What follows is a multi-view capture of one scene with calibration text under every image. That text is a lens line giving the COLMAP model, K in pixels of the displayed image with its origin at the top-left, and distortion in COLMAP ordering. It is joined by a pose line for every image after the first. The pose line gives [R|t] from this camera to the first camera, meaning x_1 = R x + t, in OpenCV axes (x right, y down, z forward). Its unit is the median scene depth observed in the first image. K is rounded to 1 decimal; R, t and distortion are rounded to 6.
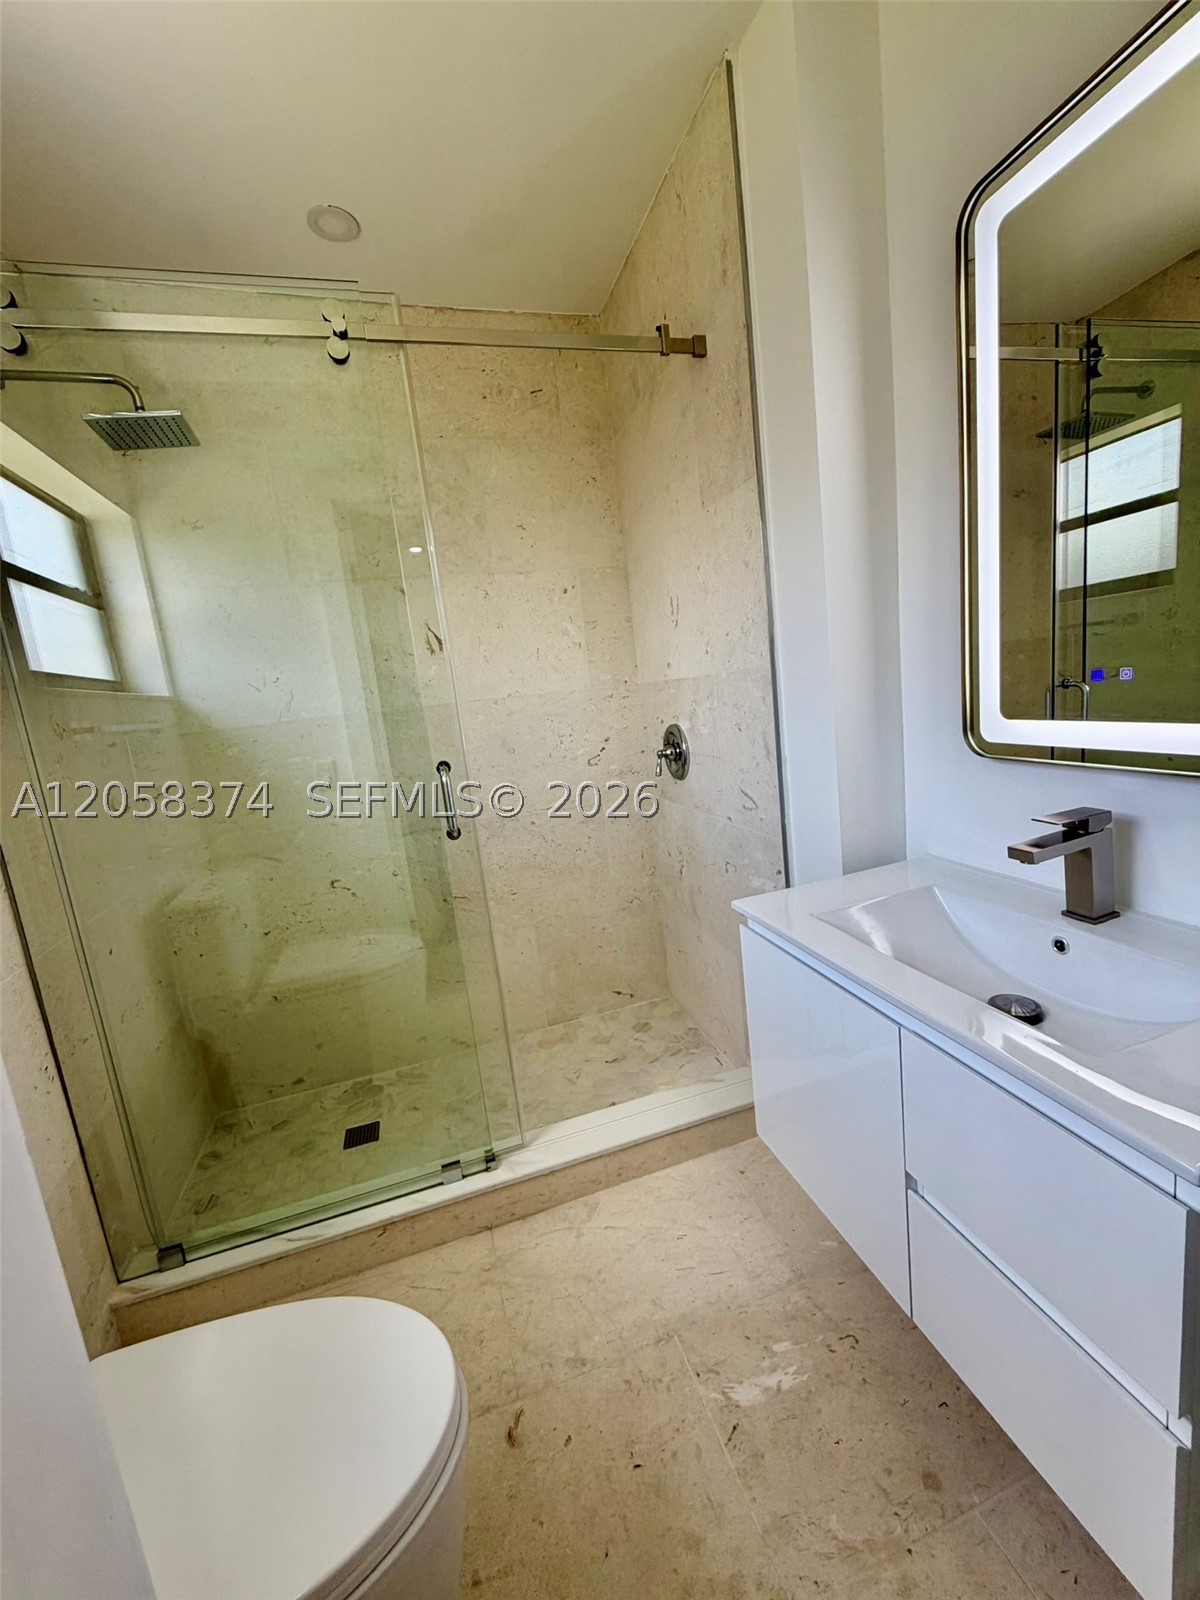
lens RADIAL K [[639.0, 0, 602.6], [0, 639.0, 797.0], [0, 0, 1]] dist [-0.000020, -0.000335]
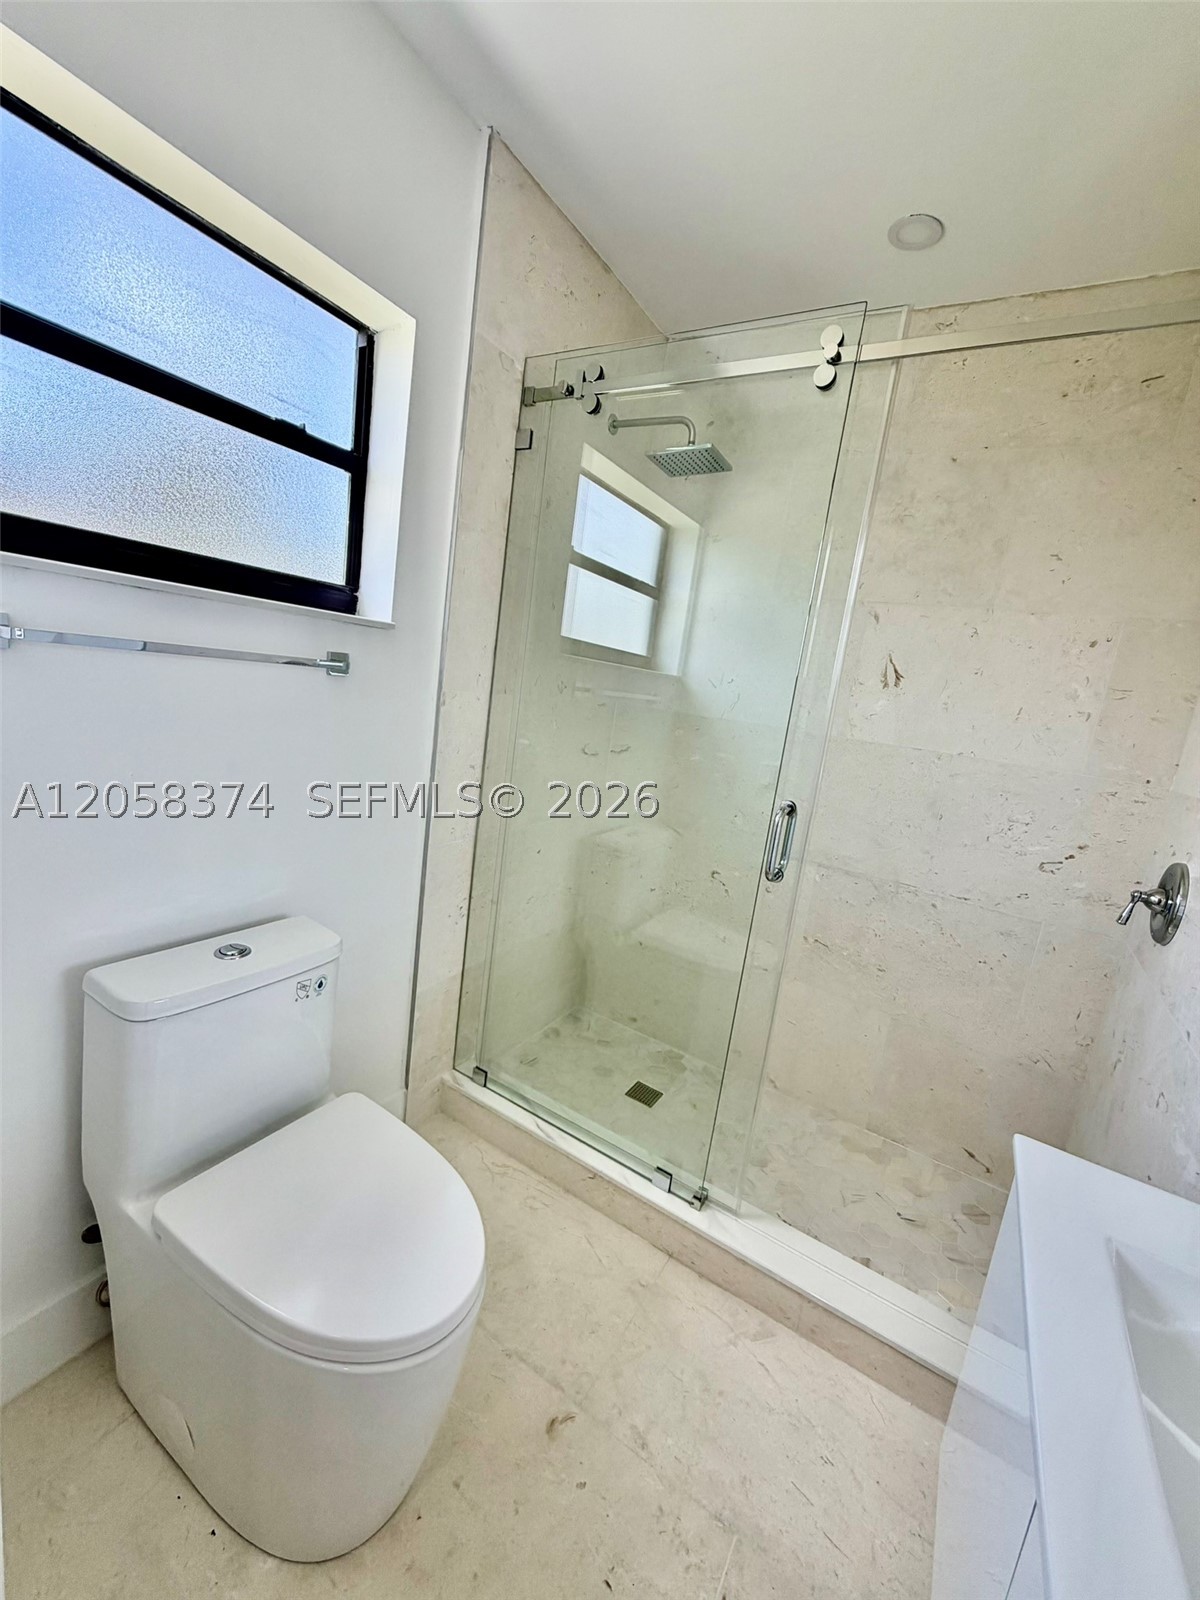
lens RADIAL K [[639.0, 0, 602.9], [0, 639.0, 798.9], [0, 0, 1]] dist [-0.000020, -0.000335]
pose [[0.638191, 0.326845, -0.697054, 0.175632], [-0.327813, 0.934595, 0.138096, -0.073652], [0.696600, 0.140372, 0.703594, 0.103271]]
